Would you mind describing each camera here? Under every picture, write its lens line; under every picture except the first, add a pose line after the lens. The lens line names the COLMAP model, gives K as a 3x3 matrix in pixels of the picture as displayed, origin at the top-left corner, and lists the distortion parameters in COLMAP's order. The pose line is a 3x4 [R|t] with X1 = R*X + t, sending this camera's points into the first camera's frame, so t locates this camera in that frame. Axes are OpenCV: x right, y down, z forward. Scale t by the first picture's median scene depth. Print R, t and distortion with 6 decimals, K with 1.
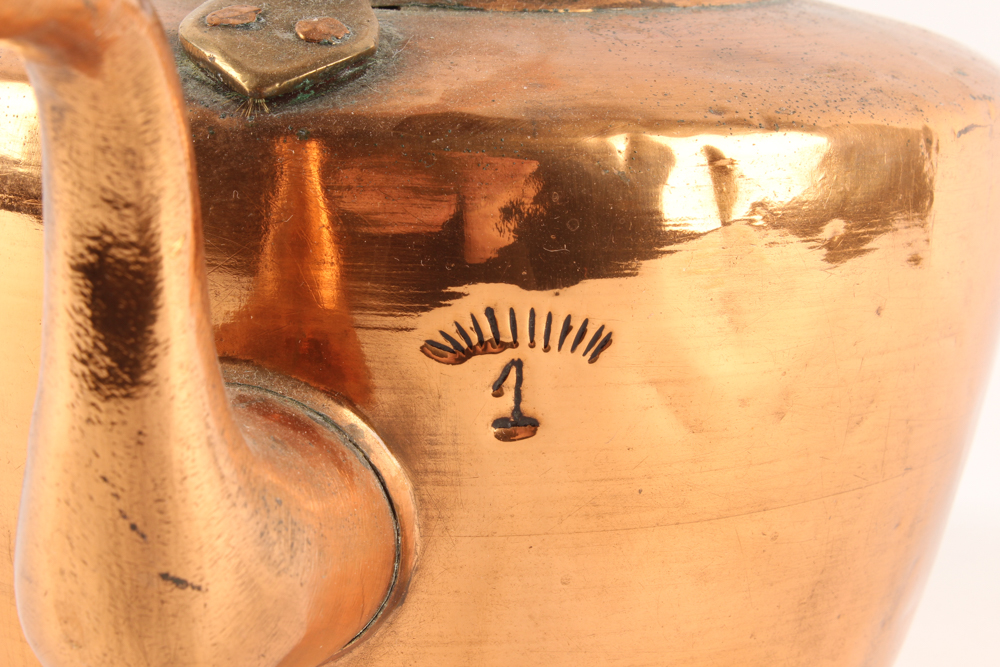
lens RADIAL K [[2125.1, 0, 500.0], [0, 2125.1, 333.5], [0, 0, 1]] dist [0.037507, -0.095160]
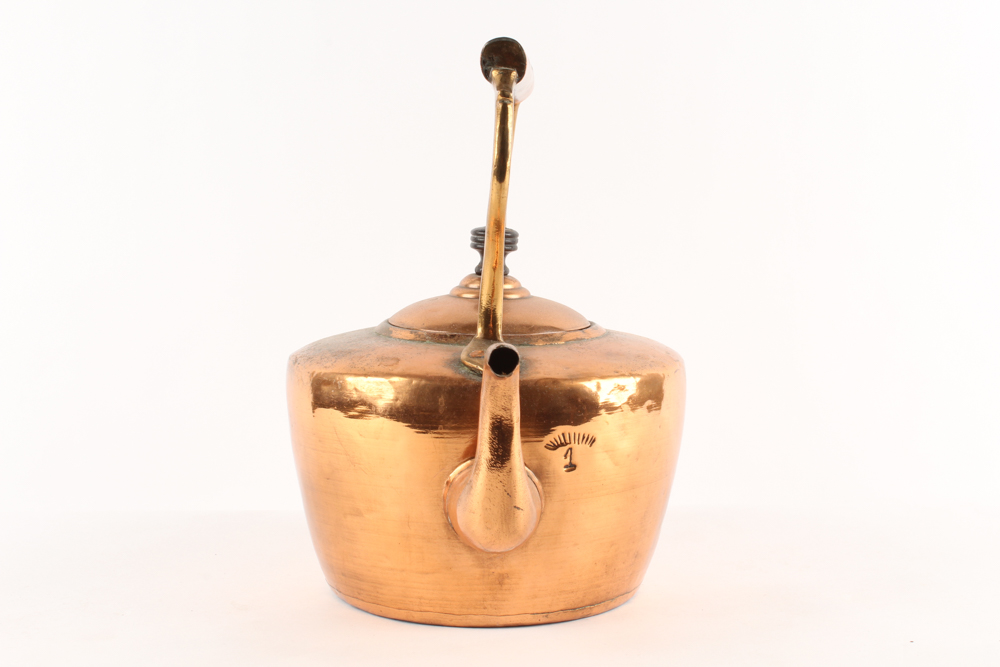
lens RADIAL K [[1604.4, 0, 500.0], [0, 1604.4, 333.5], [0, 0, 1]] dist [-0.037824, 0.026463]
pose [[0.966042, -0.062411, 0.250734, -0.743474], [0.087472, 0.992087, -0.090070, 0.053101], [-0.243129, 0.108944, 0.963857, -1.504055]]
